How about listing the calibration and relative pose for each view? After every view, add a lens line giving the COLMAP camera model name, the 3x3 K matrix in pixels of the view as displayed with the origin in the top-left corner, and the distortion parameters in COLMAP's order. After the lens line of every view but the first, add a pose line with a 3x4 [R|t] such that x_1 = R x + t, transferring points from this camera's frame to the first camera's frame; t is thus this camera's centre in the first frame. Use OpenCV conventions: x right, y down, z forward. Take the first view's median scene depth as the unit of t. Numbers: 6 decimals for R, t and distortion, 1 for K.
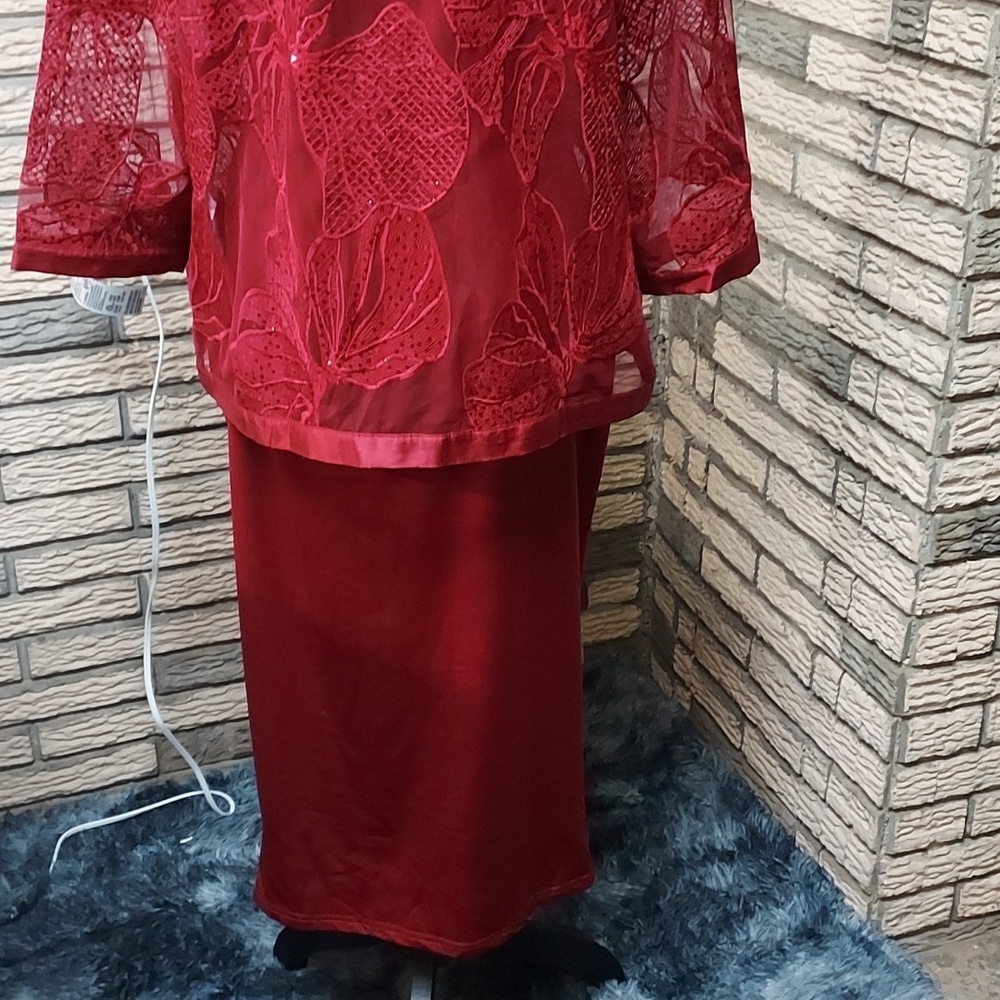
lens RADIAL K [[1632.6, 0, 472.6], [0, 1632.6, 487.5], [0, 0, 1]] dist [0.077524, 0.000000]
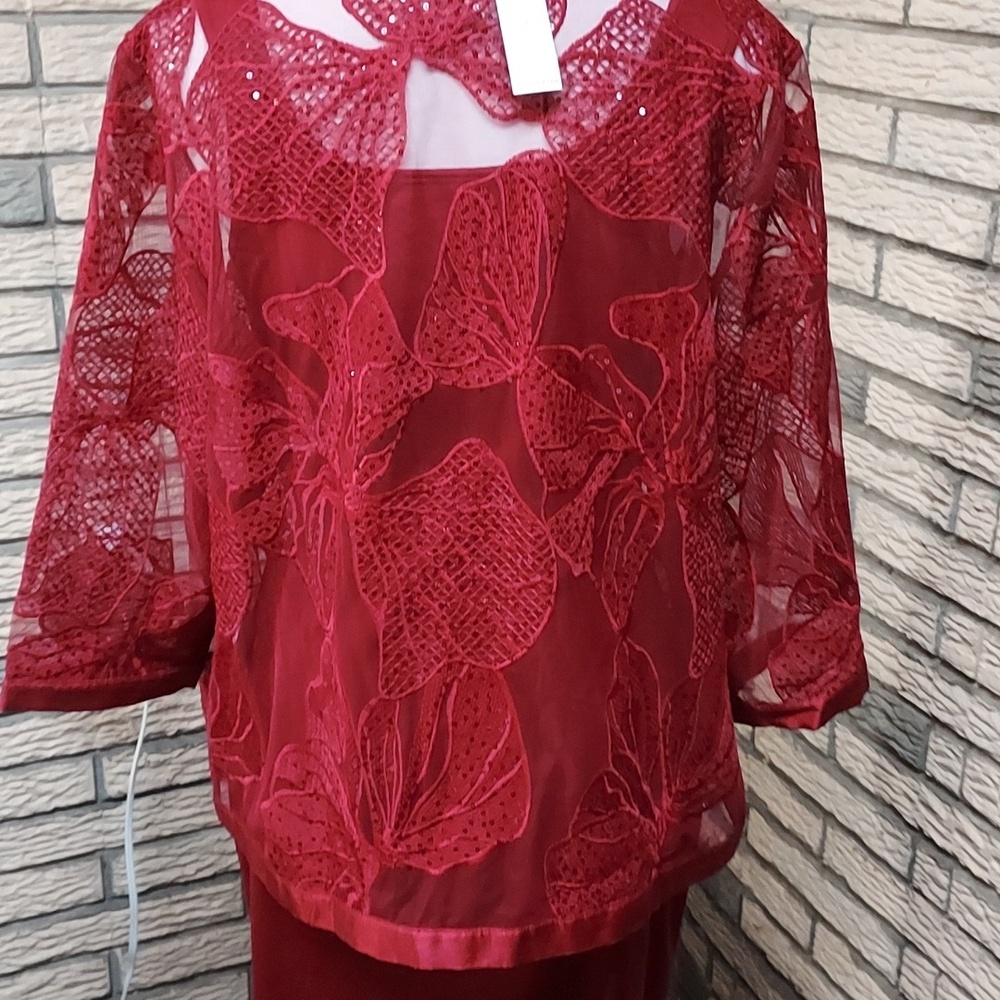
lens RADIAL K [[1632.6, 0, 473.4], [0, 1632.6, 468.0], [0, 0, 1]] dist [0.077524, 0.000000]
pose [[0.998872, -0.006946, 0.046984, -0.059900], [0.011749, 0.994639, -0.102742, -0.134994], [-0.046018, 0.103178, 0.993598, 0.108897]]
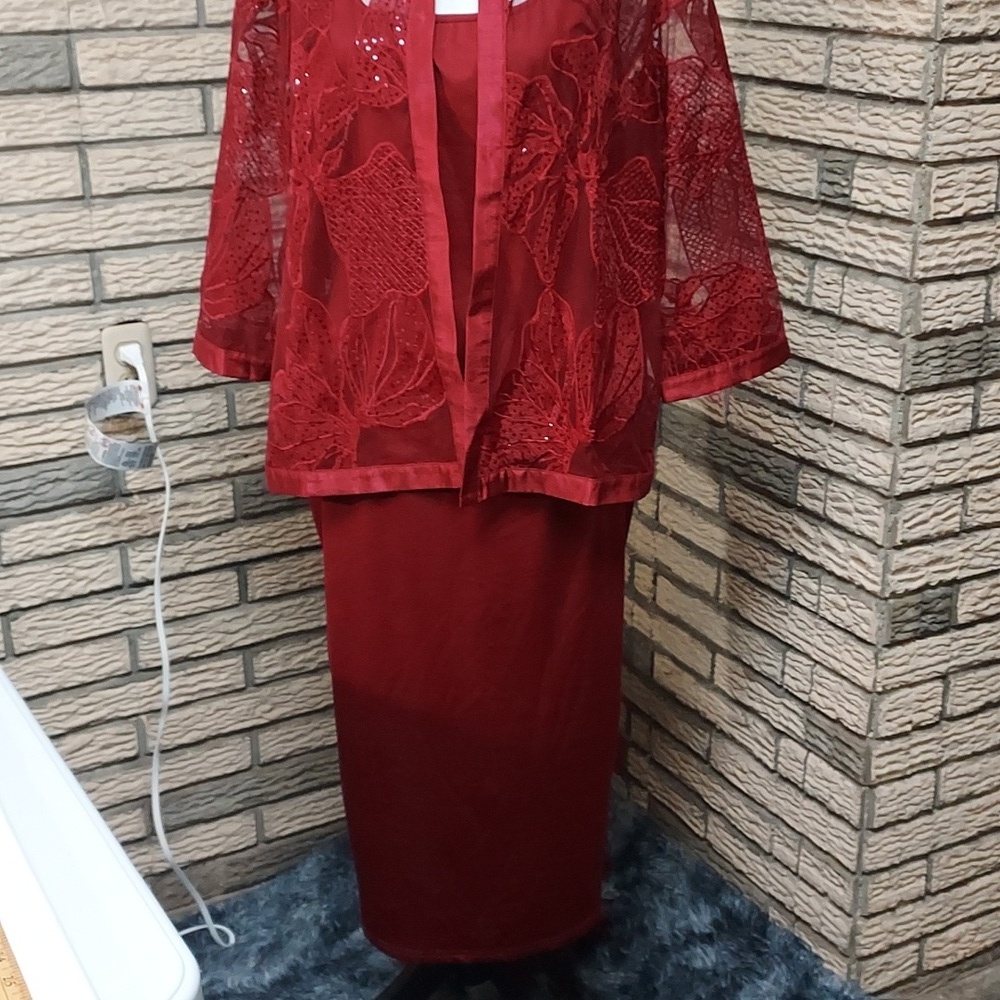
lens RADIAL K [[1632.6, 0, 469.1], [0, 1632.6, 481.4], [0, 0, 1]] dist [0.077524, 0.000000]
pose [[0.990018, -0.059040, 0.127980, -0.144602], [0.071386, 0.992997, -0.094137, 0.020790], [-0.121526, 0.102334, 0.987299, -0.094376]]
